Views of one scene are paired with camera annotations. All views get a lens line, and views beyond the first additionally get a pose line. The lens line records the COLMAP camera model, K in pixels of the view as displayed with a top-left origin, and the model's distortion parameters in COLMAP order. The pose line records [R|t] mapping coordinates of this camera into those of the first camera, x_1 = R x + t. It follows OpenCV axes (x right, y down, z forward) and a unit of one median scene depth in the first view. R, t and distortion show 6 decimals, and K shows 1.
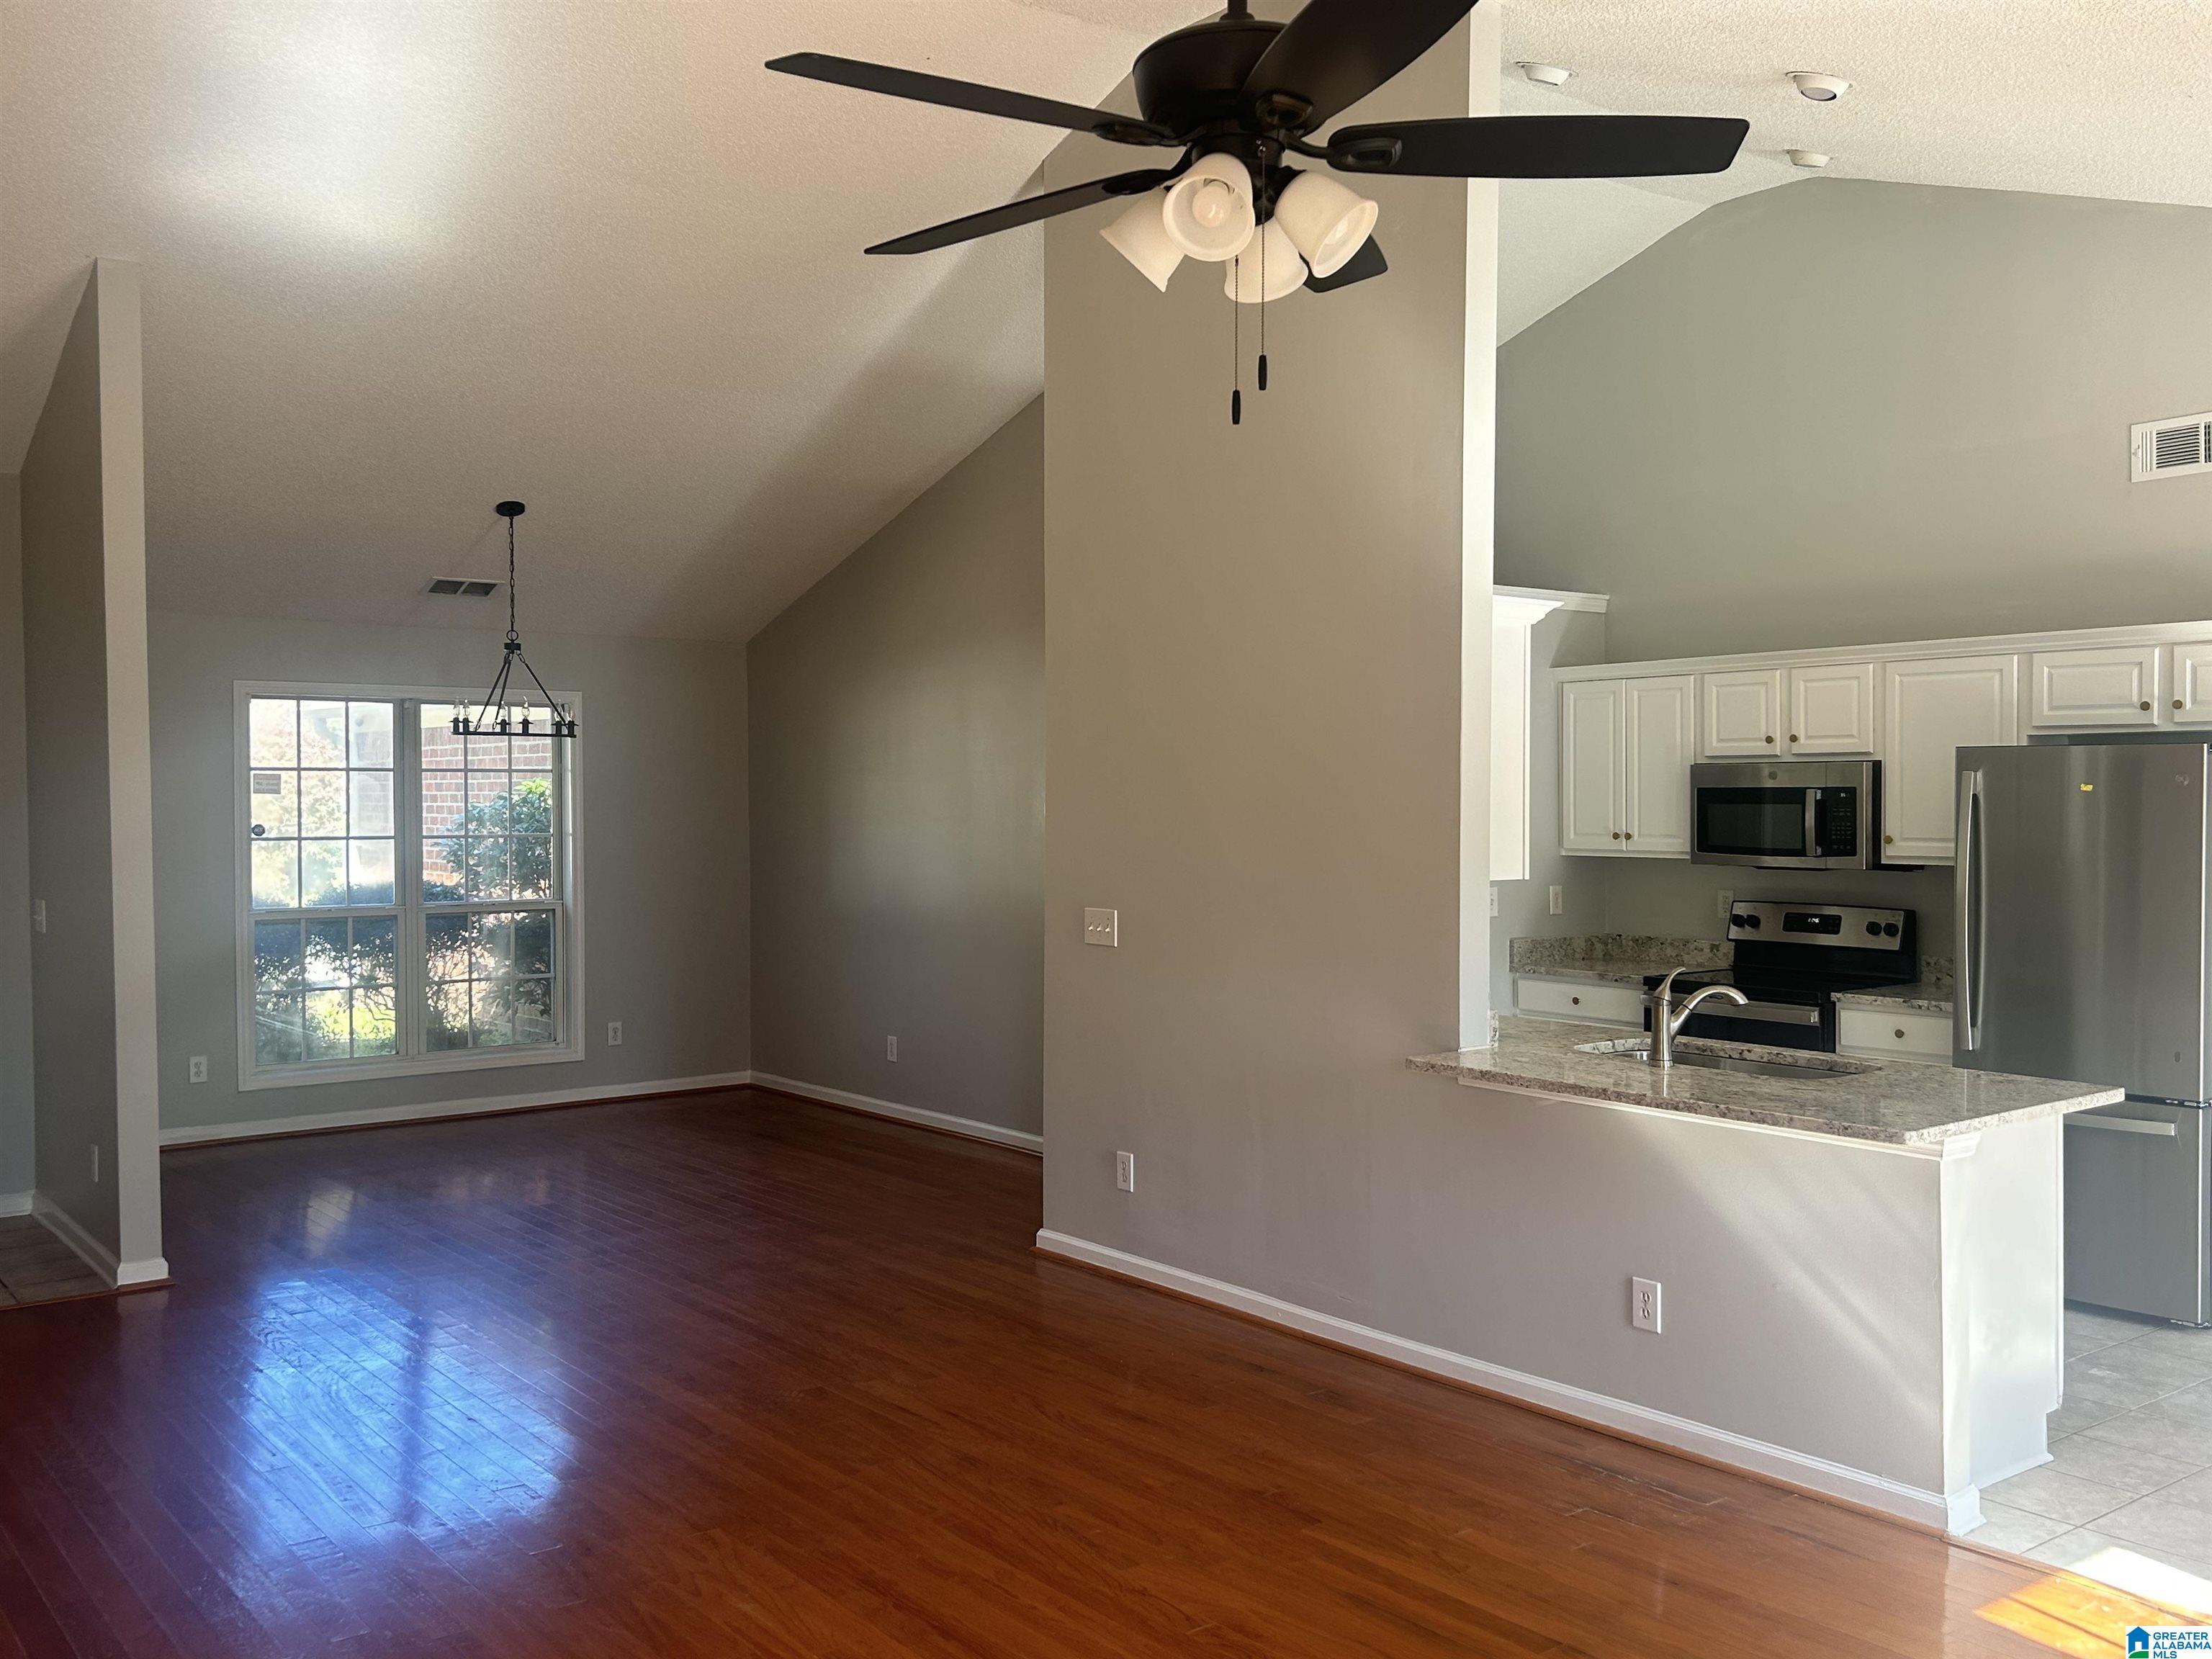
lens RADIAL K [[1933.4, 0, 1109.0], [0, 1933.4, 827.7], [0, 0, 1]] dist [0.087997, -0.109279]
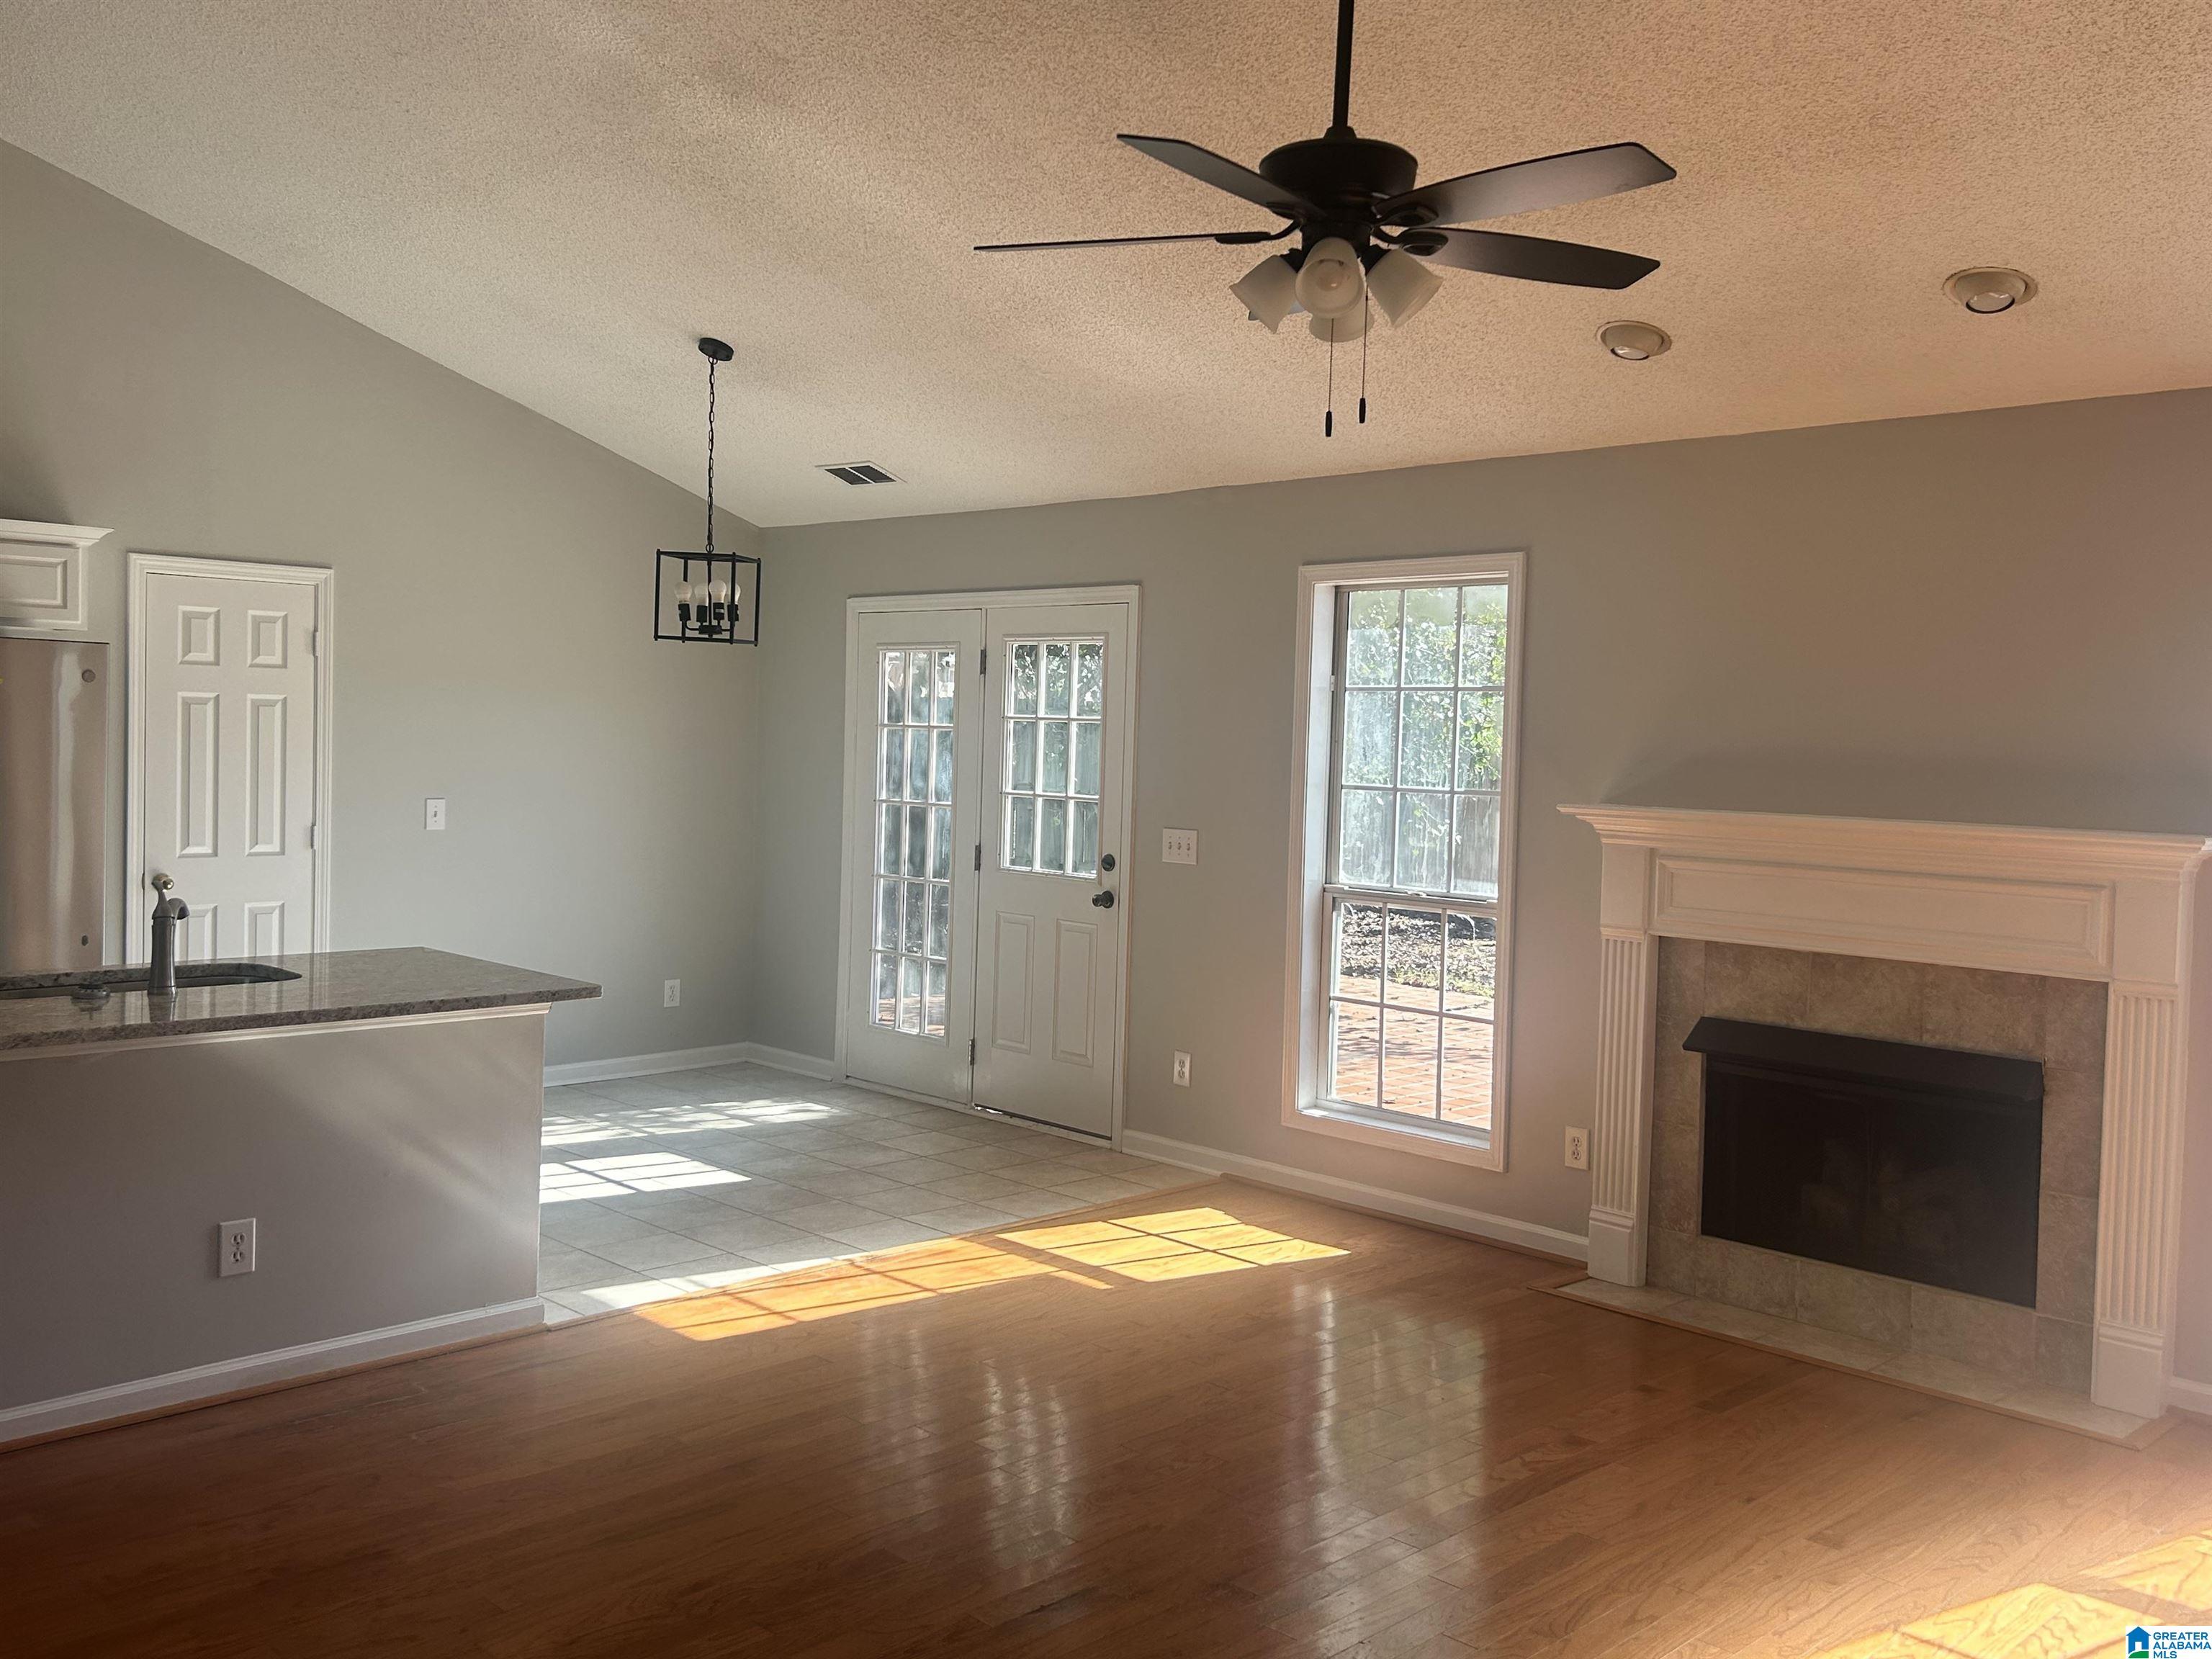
lens RADIAL K [[1933.4, 0, 1088.1], [0, 1933.4, 817.8], [0, 0, 1]] dist [0.087997, -0.109279]
pose [[-0.103896, -0.047942, 0.993432, -0.448711], [-0.017575, 0.998770, 0.046361, -0.004186], [-0.994433, -0.012643, -0.104611, 0.471223]]
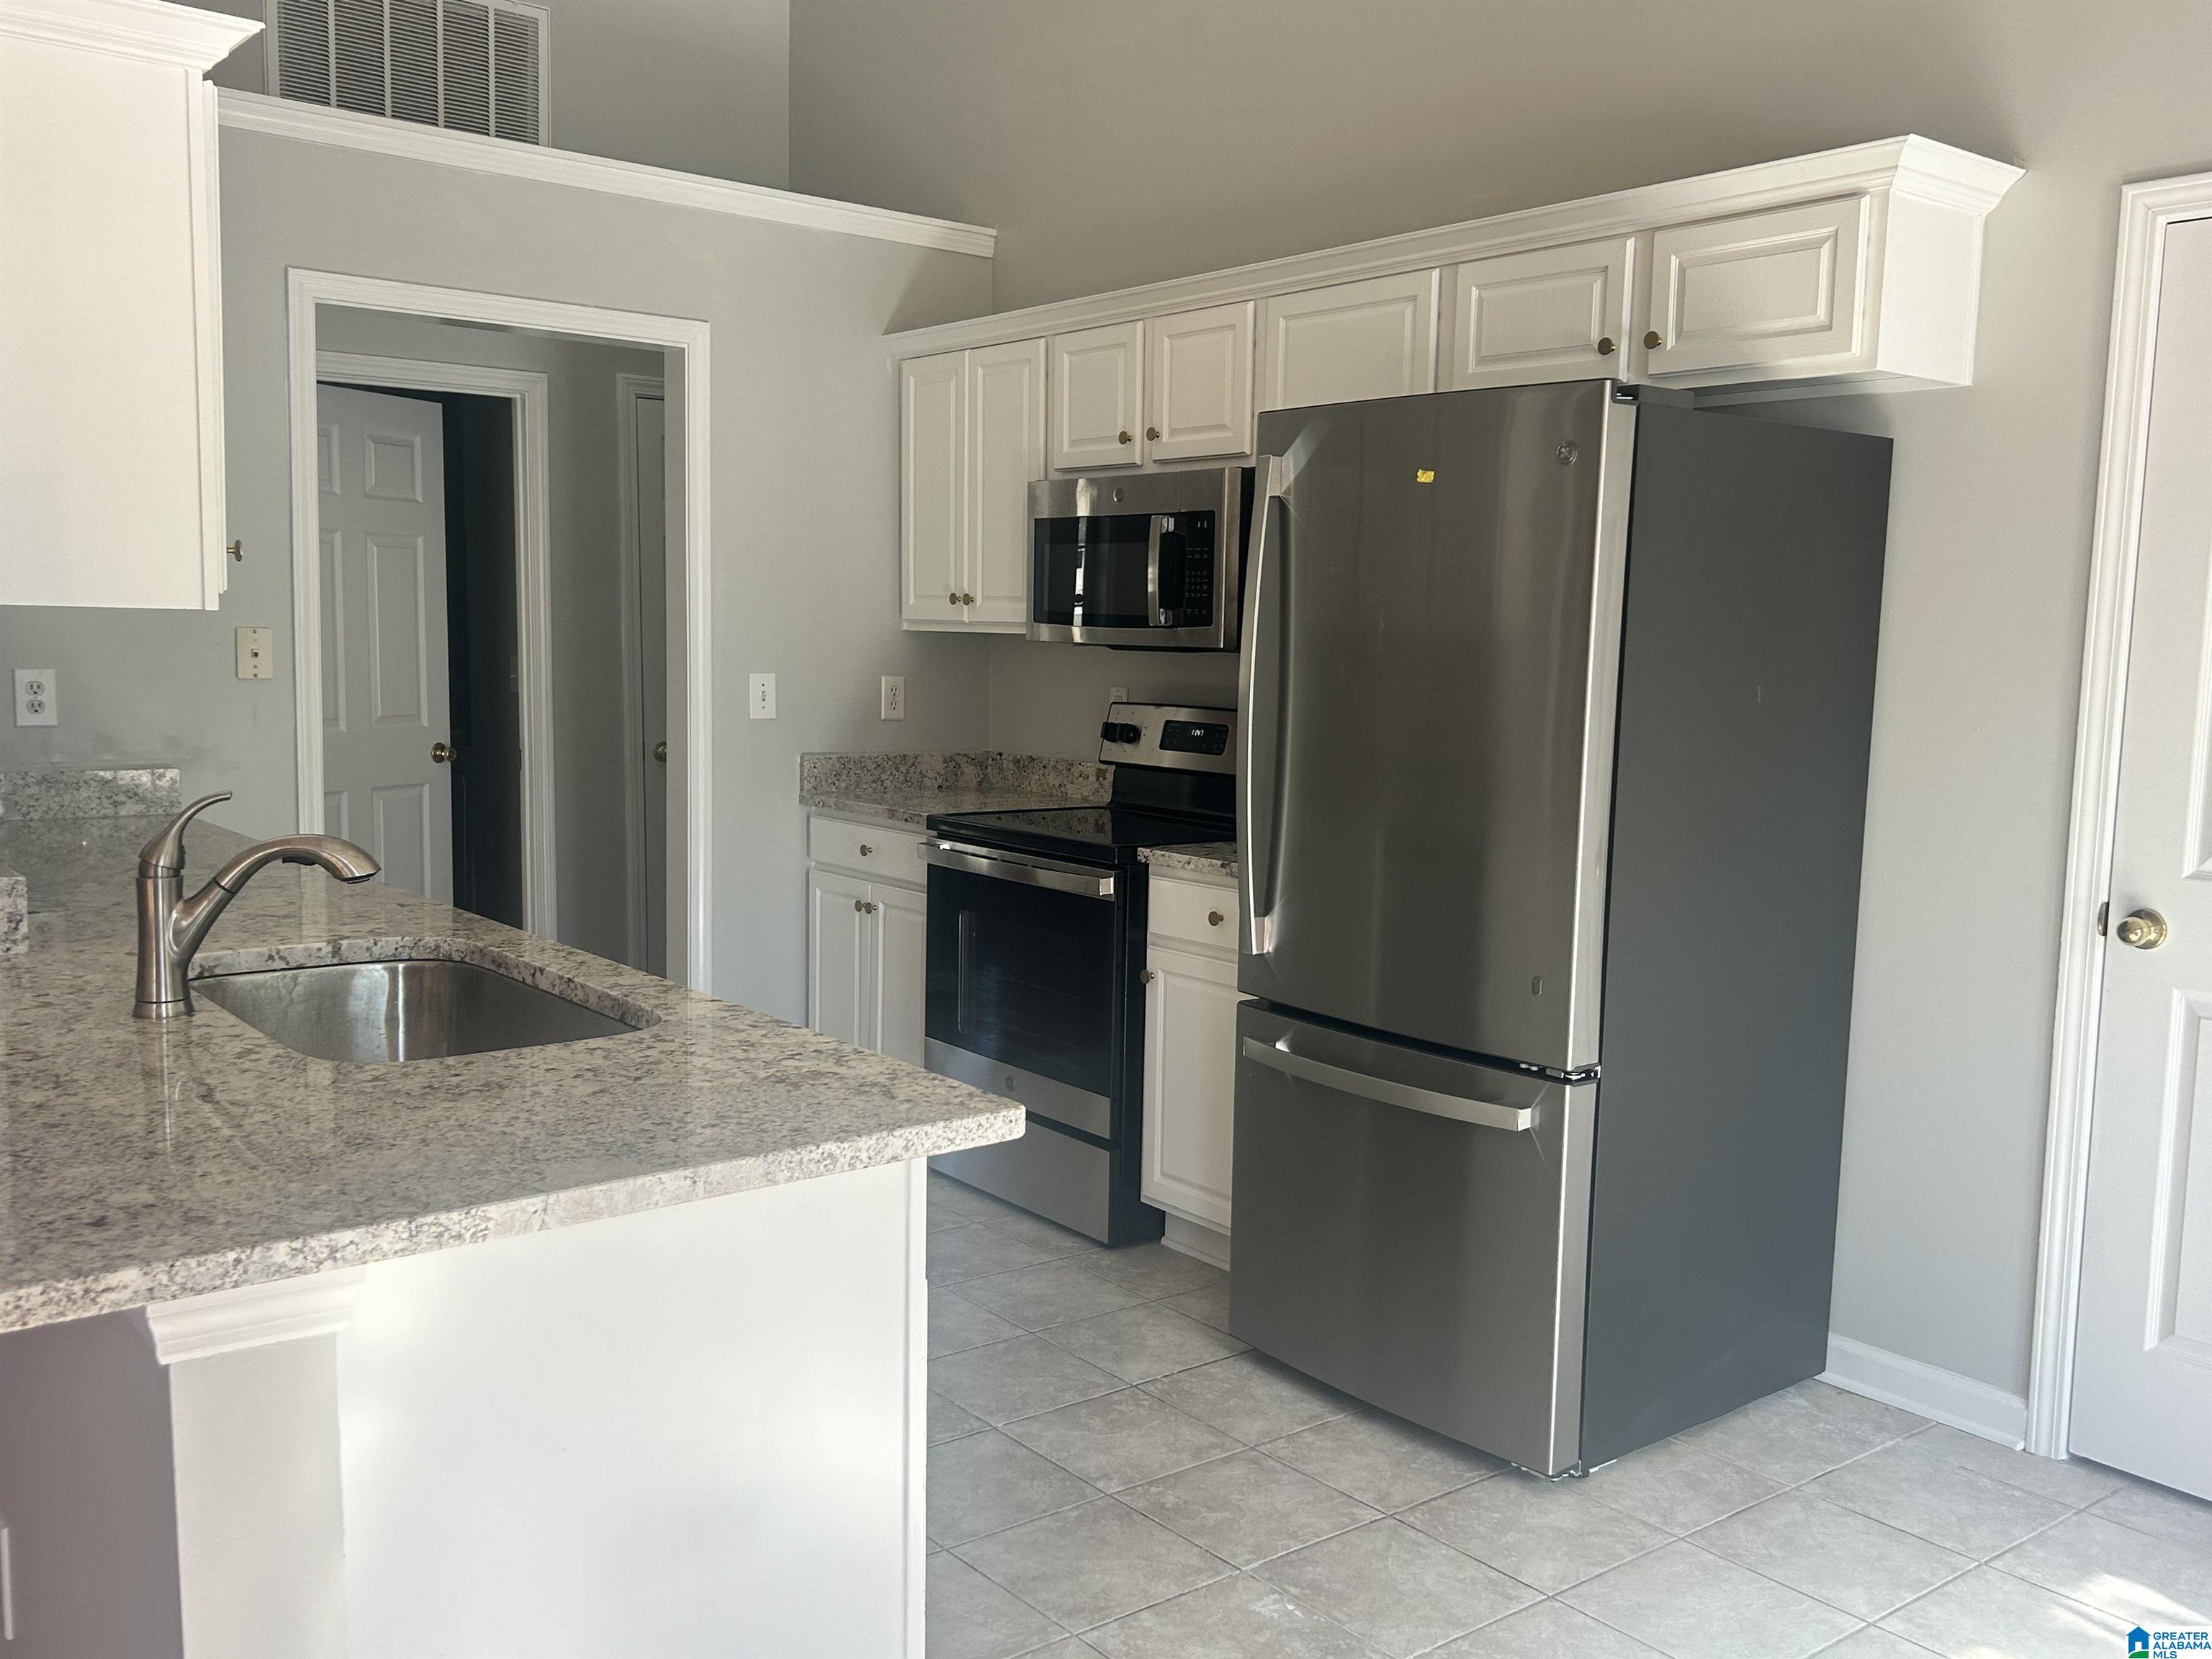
lens RADIAL K [[1933.4, 0, 1086.7], [0, 1933.4, 838.2], [0, 0, 1]] dist [0.087997, -0.109279]
pose [[0.999699, 0.024334, 0.002970, 0.340954], [-0.024504, 0.995395, 0.092670, 0.025468], [-0.000702, -0.092715, 0.995692, 0.390651]]
